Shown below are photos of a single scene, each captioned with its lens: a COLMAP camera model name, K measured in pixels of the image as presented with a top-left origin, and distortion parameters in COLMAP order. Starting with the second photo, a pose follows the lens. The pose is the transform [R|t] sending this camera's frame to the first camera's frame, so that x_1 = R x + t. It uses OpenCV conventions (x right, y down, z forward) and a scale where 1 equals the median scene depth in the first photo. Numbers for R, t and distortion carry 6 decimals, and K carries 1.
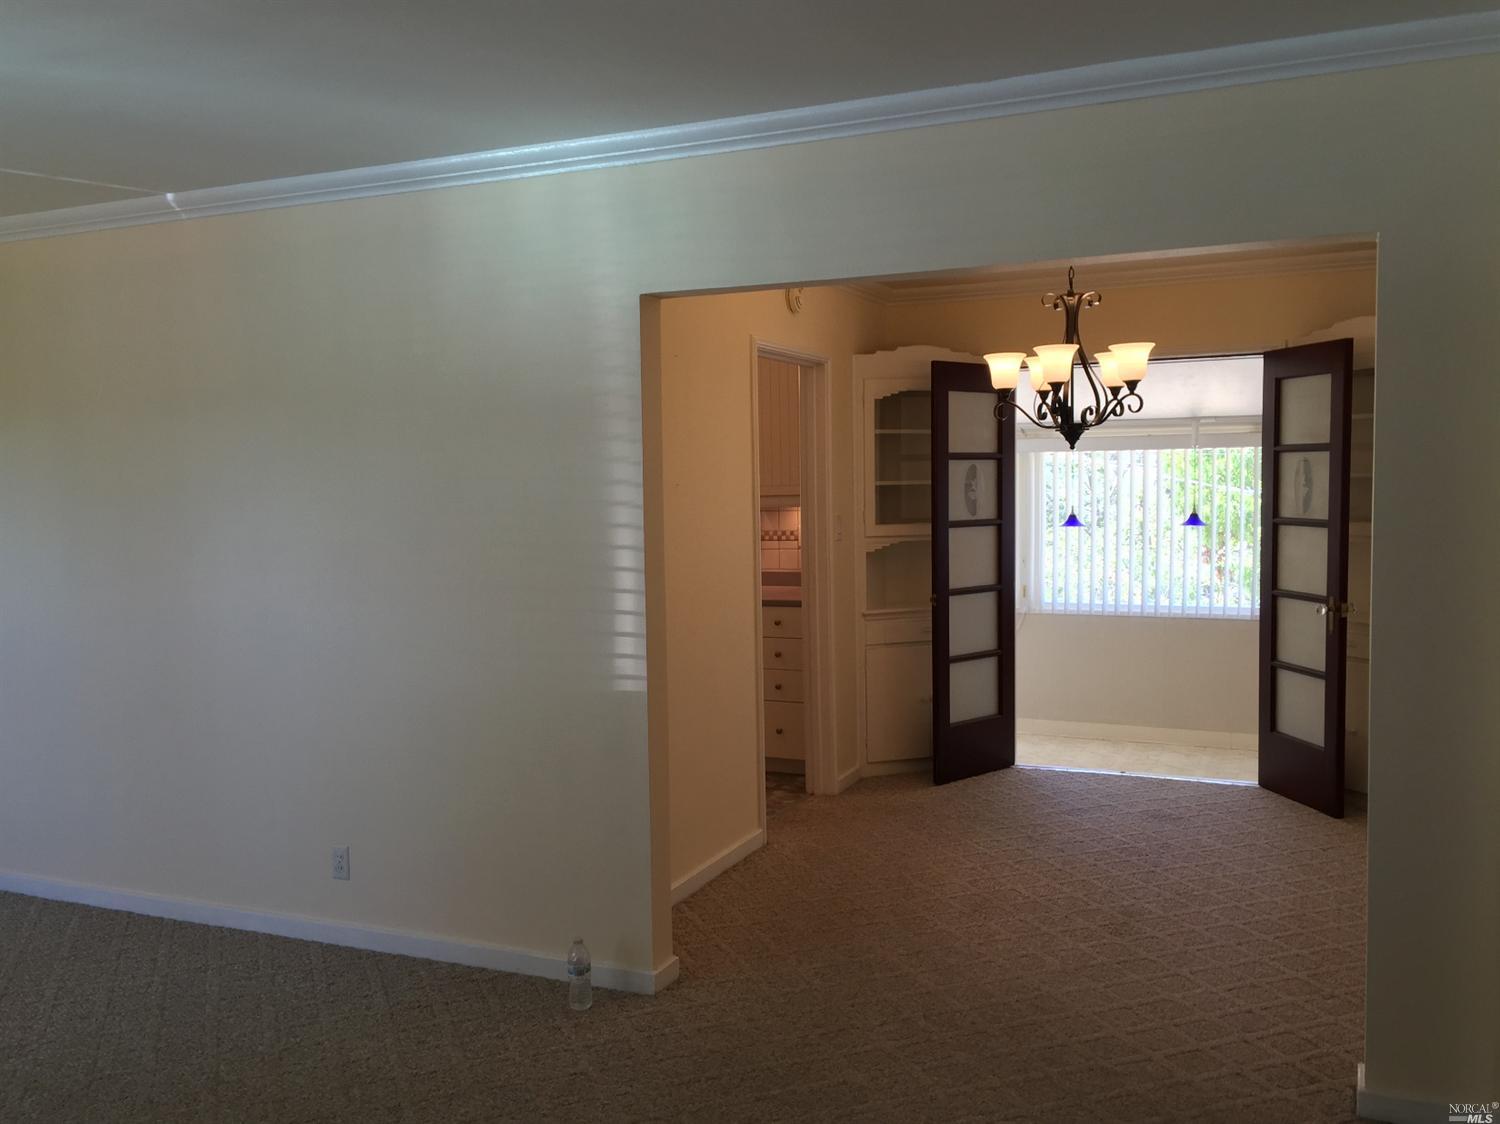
lens RADIAL K [[1320.2, 0, 742.9], [0, 1320.2, 565.3], [0, 0, 1]] dist [0.117056, -0.168243]
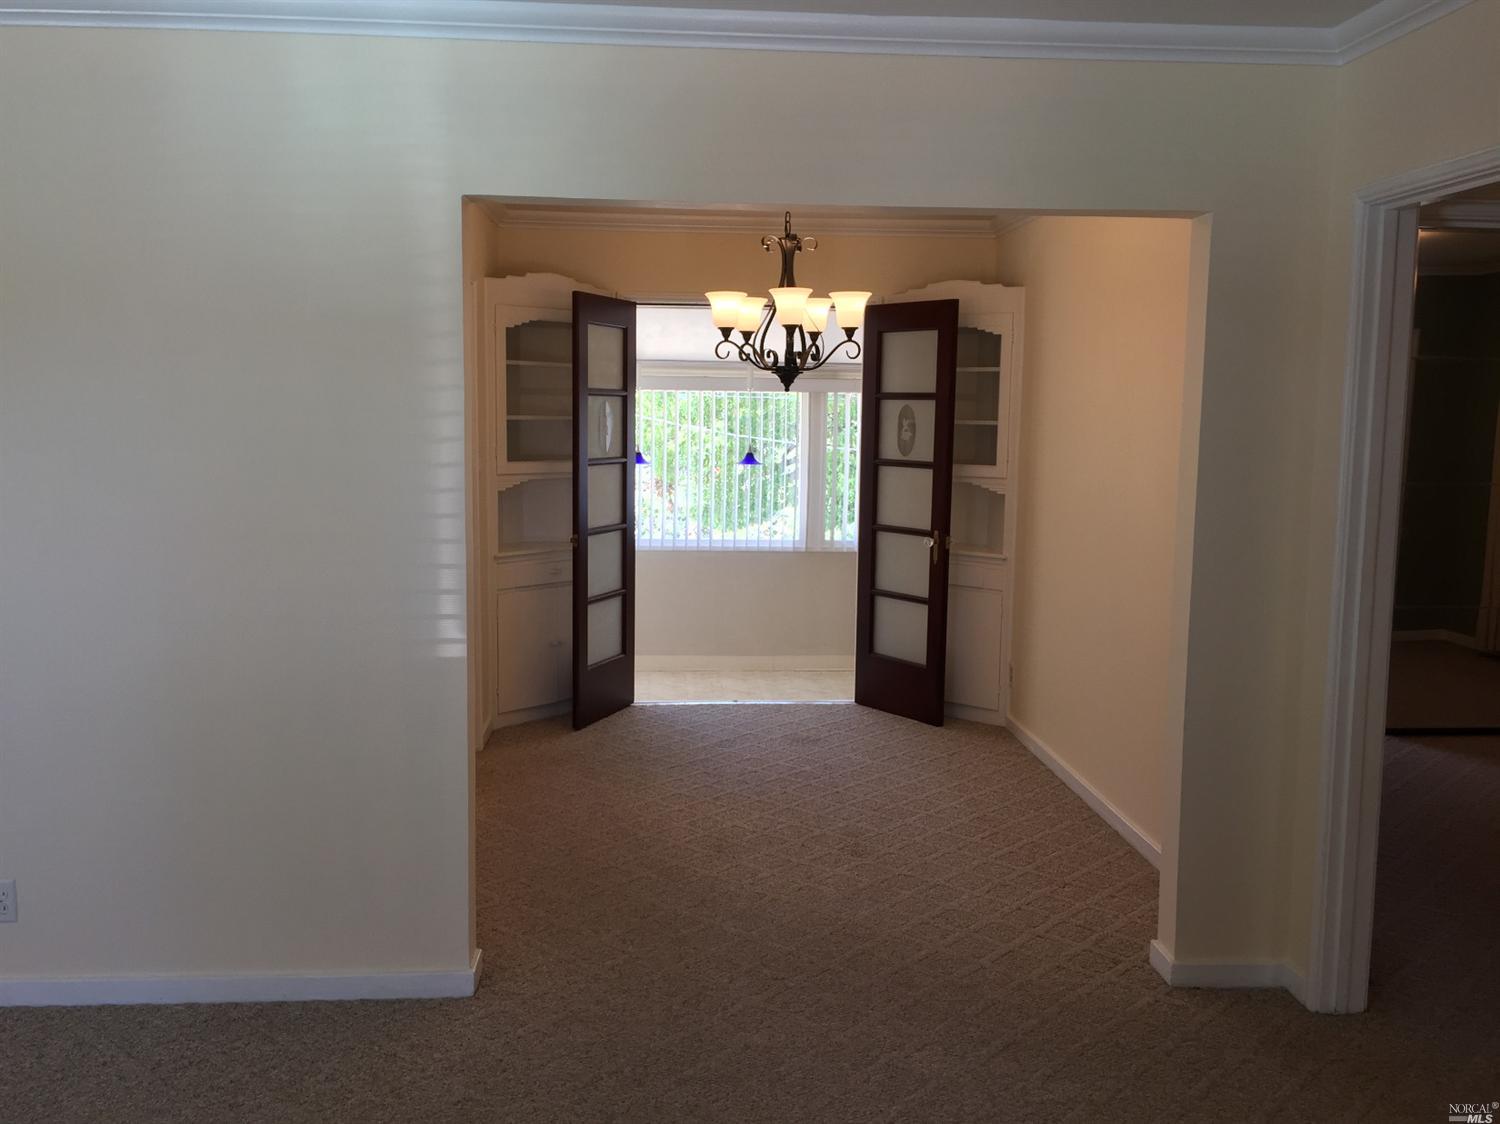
lens RADIAL K [[1320.2, 0, 745.9], [0, 1320.2, 547.9], [0, 0, 1]] dist [0.117056, -0.168243]
pose [[0.881388, -0.023163, 0.471825, -0.210599], [0.005300, 0.999219, 0.039152, -0.005805], [-0.472363, -0.032007, 0.880823, 0.093598]]
